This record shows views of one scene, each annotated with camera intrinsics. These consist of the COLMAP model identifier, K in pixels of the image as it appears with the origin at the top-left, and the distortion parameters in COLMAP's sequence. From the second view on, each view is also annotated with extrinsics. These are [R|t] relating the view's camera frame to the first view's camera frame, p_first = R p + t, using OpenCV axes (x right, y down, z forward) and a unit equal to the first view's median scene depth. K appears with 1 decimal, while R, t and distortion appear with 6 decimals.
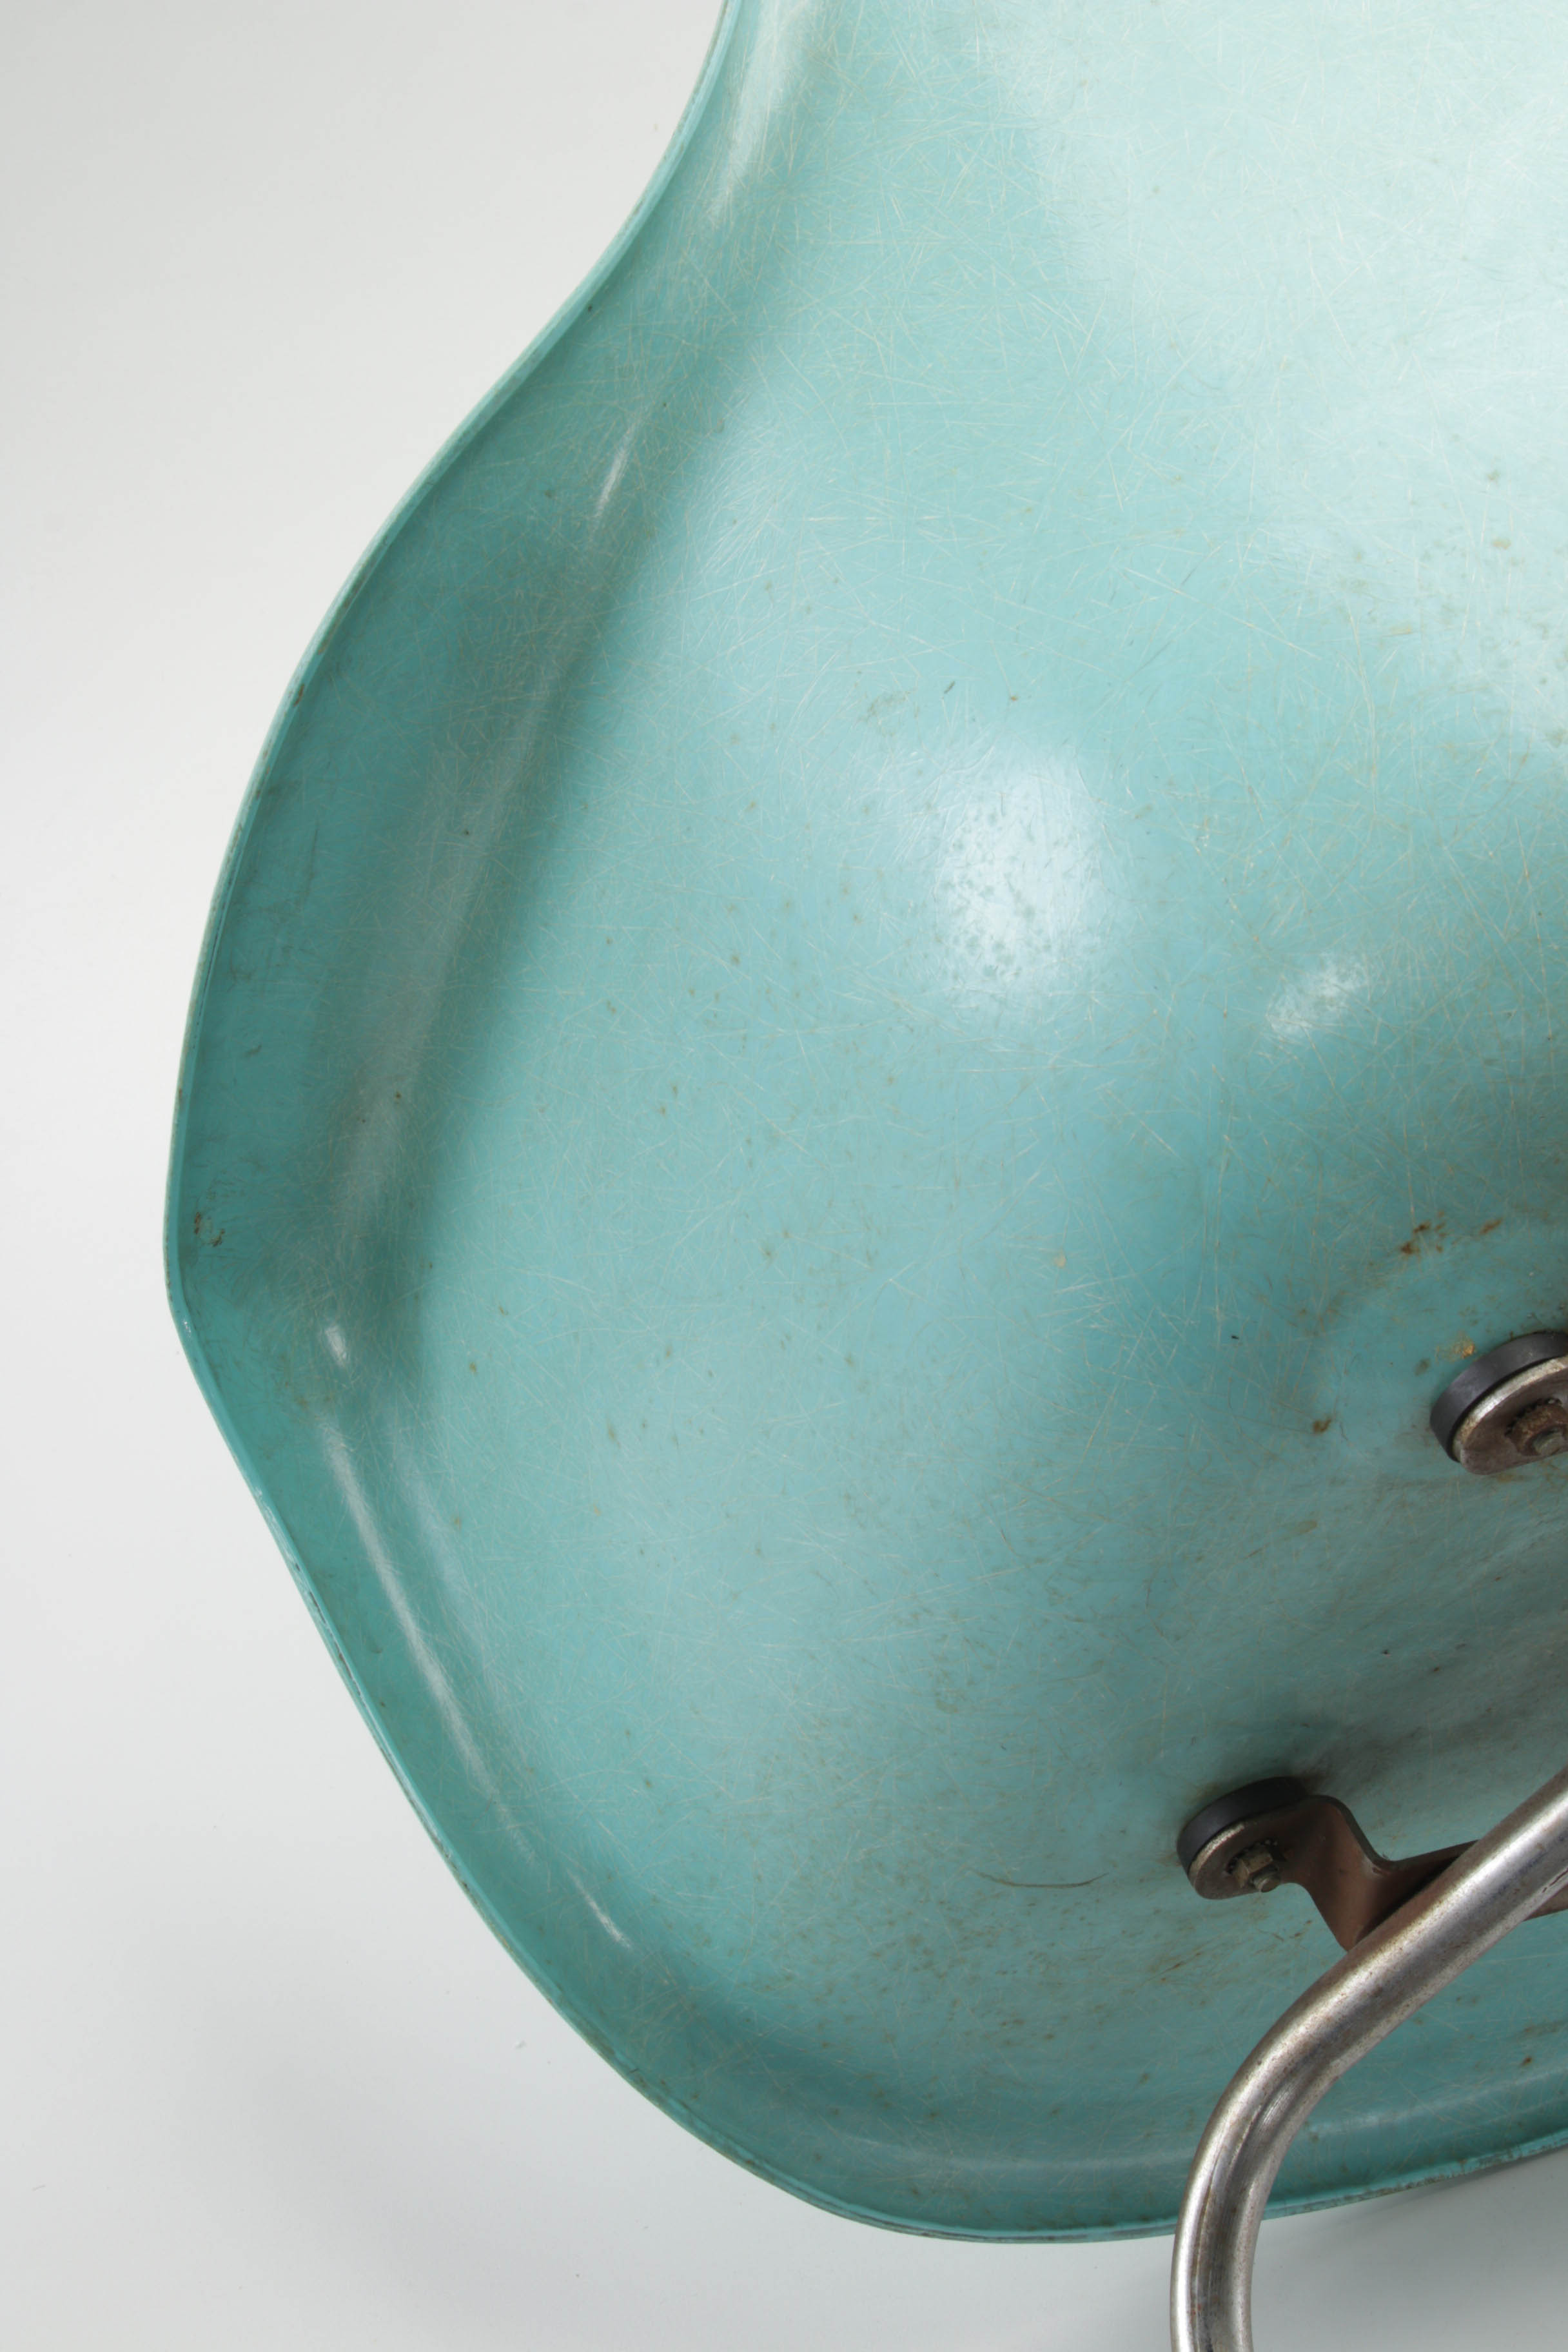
lens RADIAL K [[3753.8, 0, 783.4], [0, 3753.8, 1177.4], [0, 0, 1]] dist [-0.018602, 0.000000]
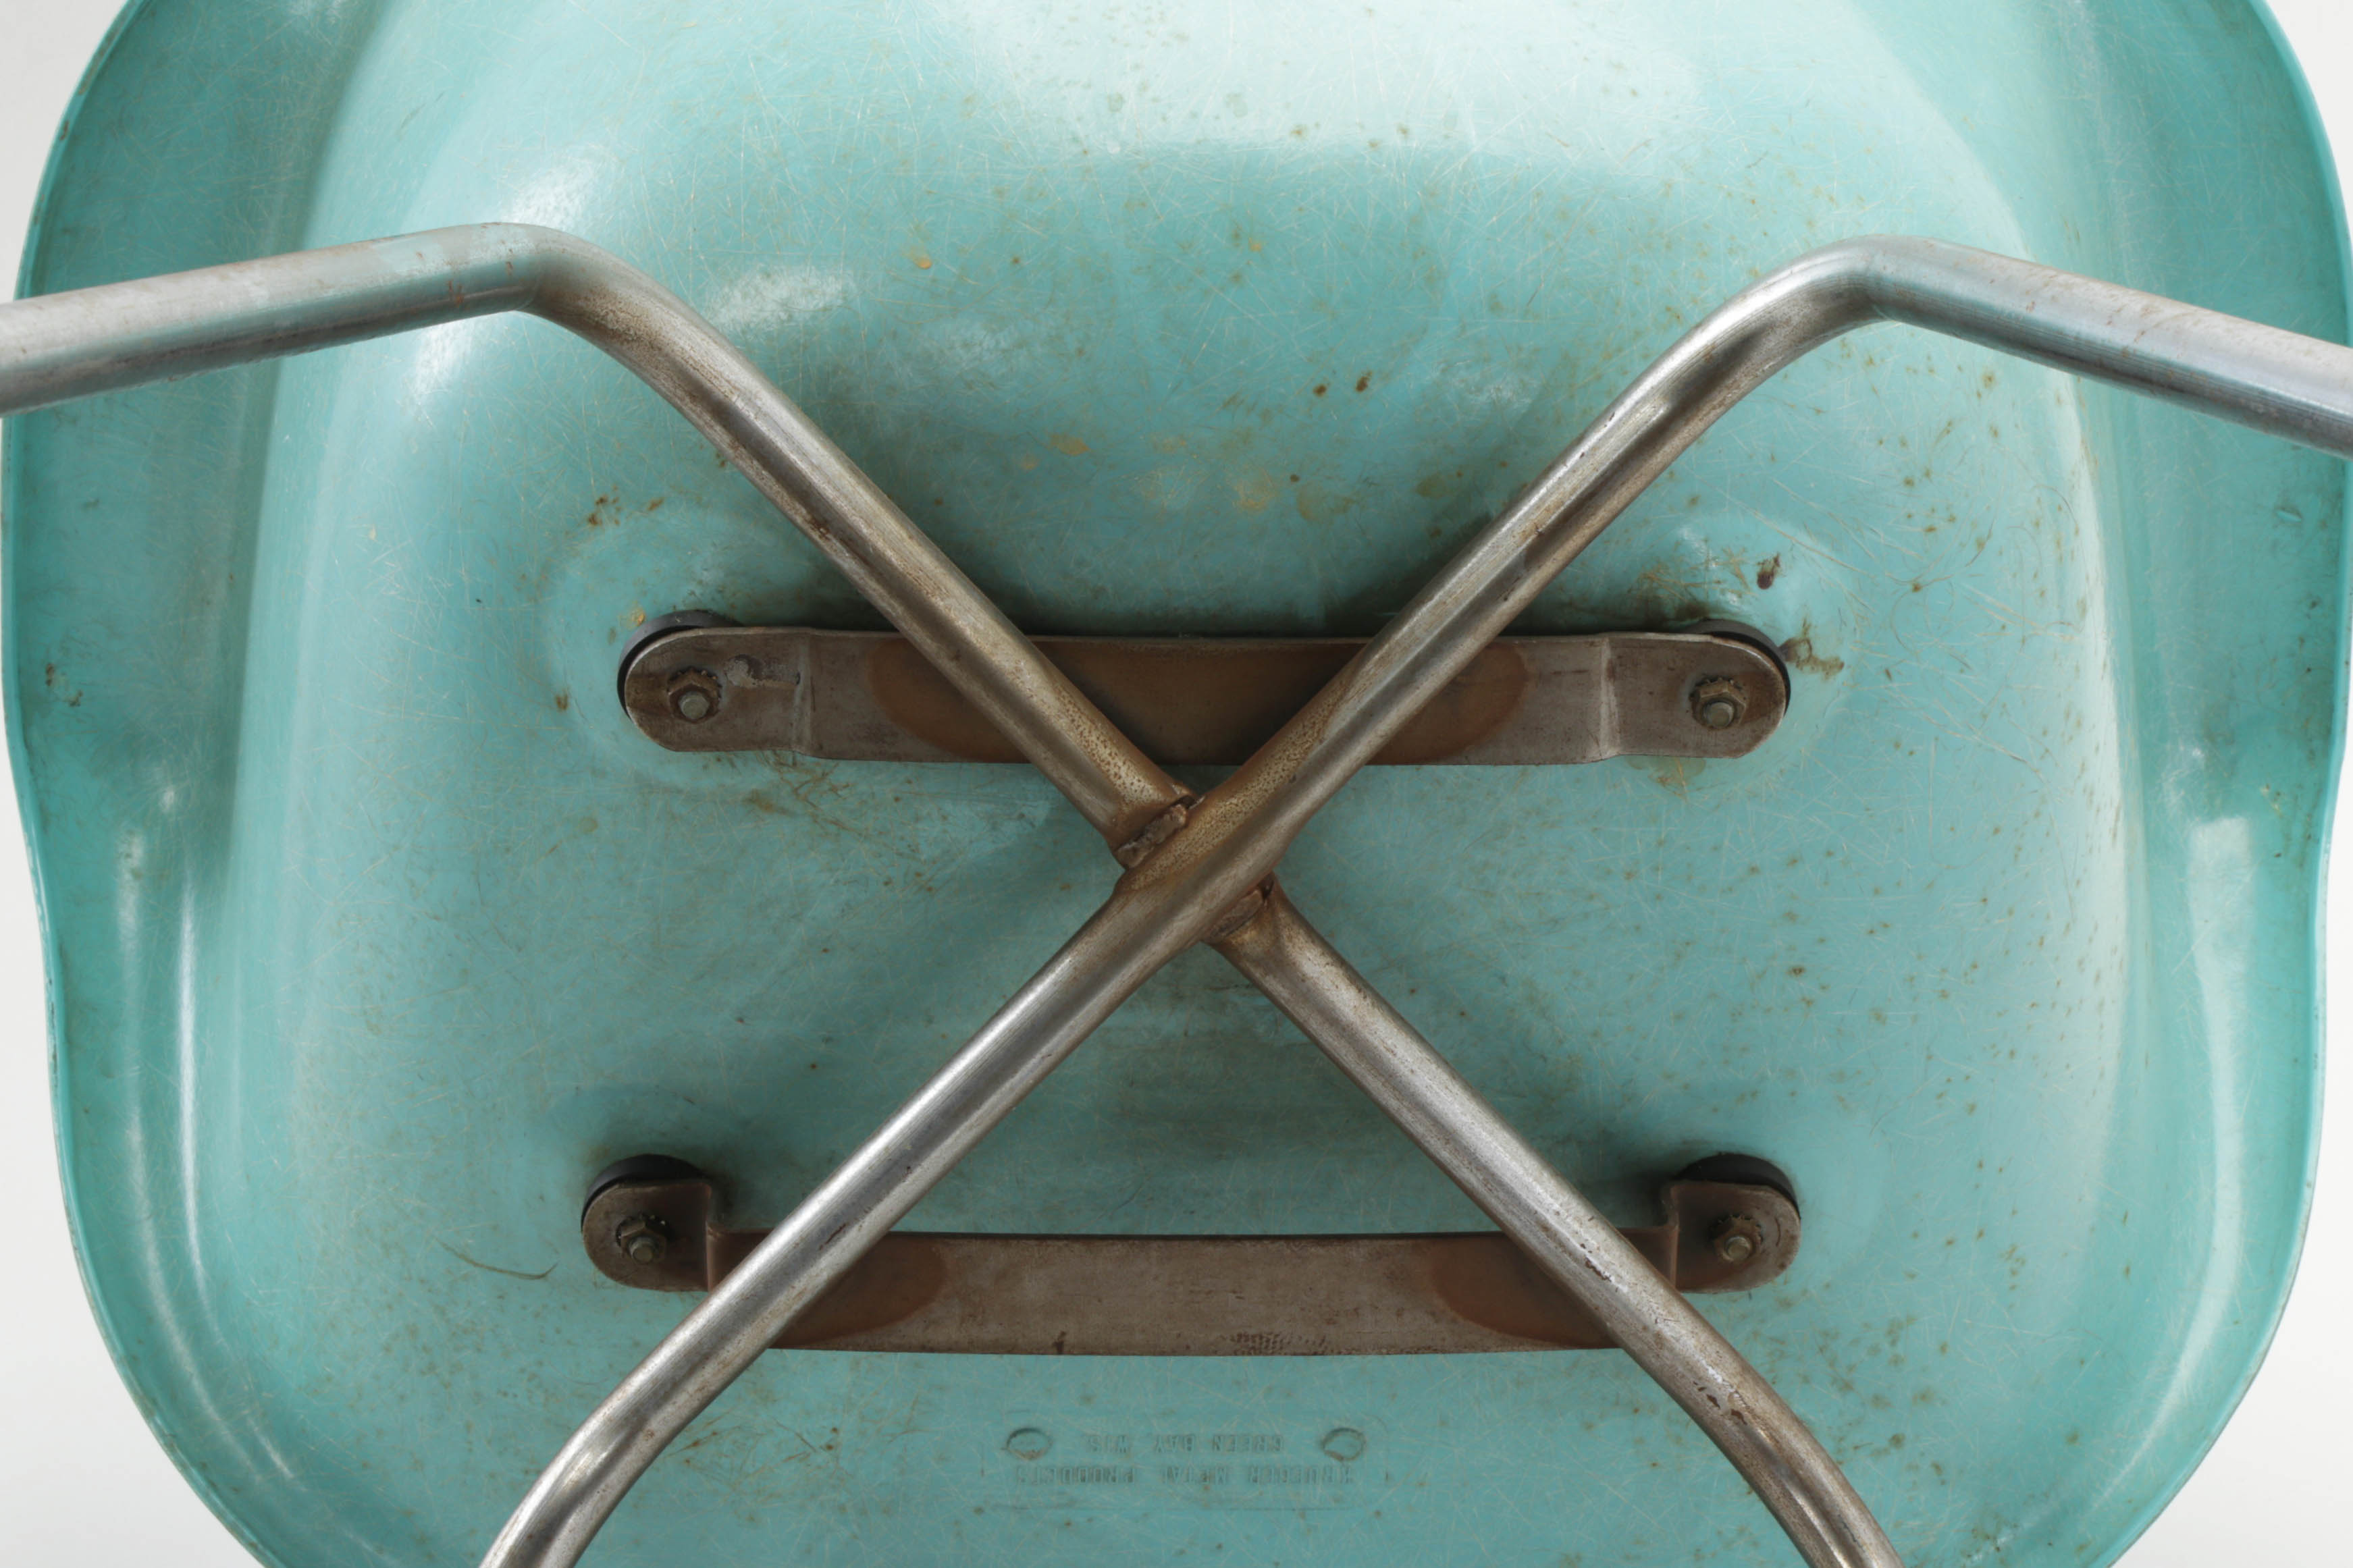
lens RADIAL K [[6047.2, 0, 1177.8], [0, 6047.2, 783.2], [0, 0, 1]] dist [0.185888, 0.000000]
pose [[0.920128, 0.090441, -0.381030, 0.913733], [-0.187269, 0.956127, -0.225279, 0.420910], [0.343939, 0.278641, 0.896697, -0.524150]]
